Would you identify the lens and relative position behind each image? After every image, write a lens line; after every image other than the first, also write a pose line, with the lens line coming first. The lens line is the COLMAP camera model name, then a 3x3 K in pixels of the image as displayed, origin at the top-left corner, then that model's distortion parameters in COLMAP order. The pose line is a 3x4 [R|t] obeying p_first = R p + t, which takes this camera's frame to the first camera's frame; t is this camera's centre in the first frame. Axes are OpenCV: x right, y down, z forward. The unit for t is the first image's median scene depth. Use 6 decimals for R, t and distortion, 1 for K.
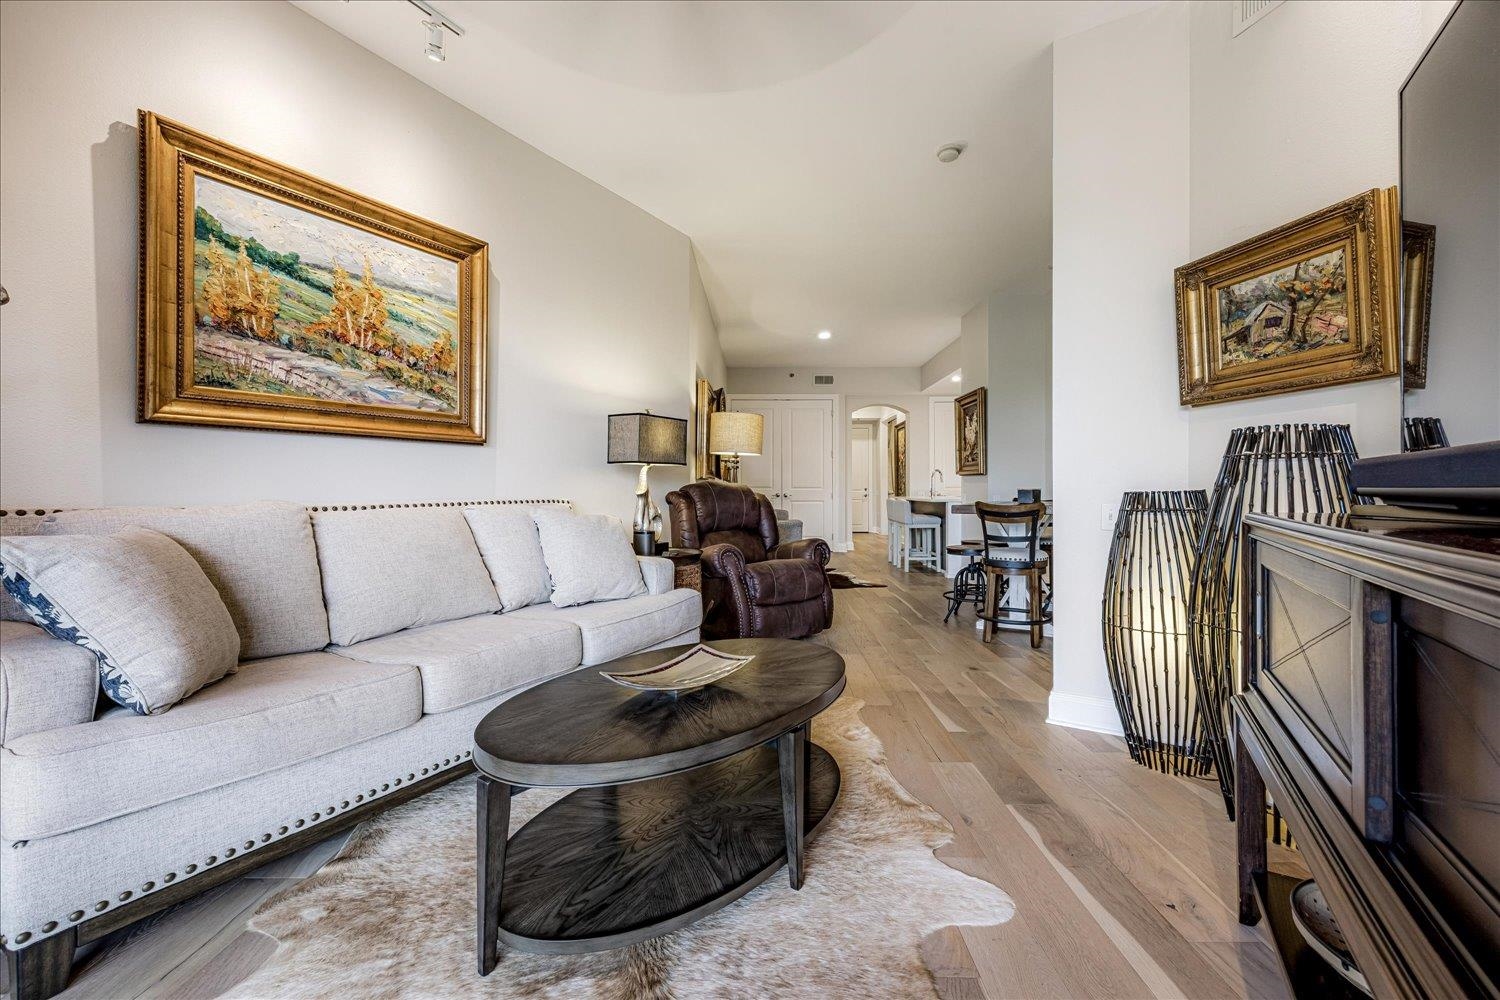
lens RADIAL K [[608.6, 0, 744.6], [0, 608.6, 490.9], [0, 0, 1]] dist [0.006744, -0.000639]
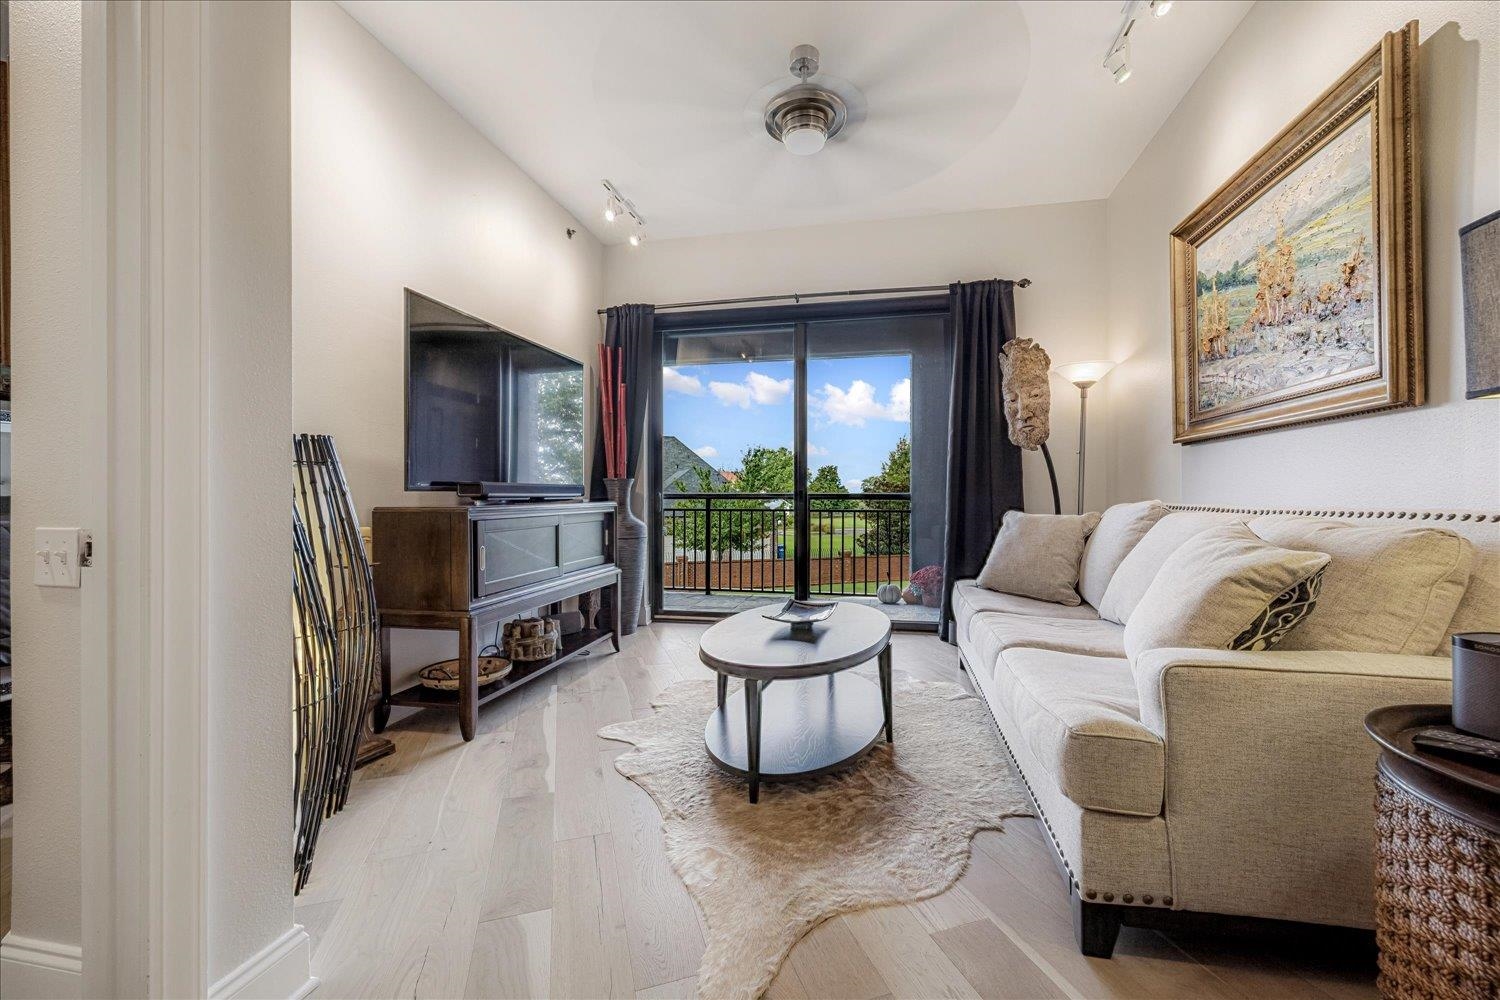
lens RADIAL K [[608.6, 0, 752.4], [0, 608.6, 498.0], [0, 0, 1]] dist [0.006744, -0.000639]
pose [[-0.943433, 0.001637, -0.331559, 0.358552], [0.000774, 0.999996, 0.002733, 0.003321], [0.331562, 0.002322, -0.943431, 1.663857]]
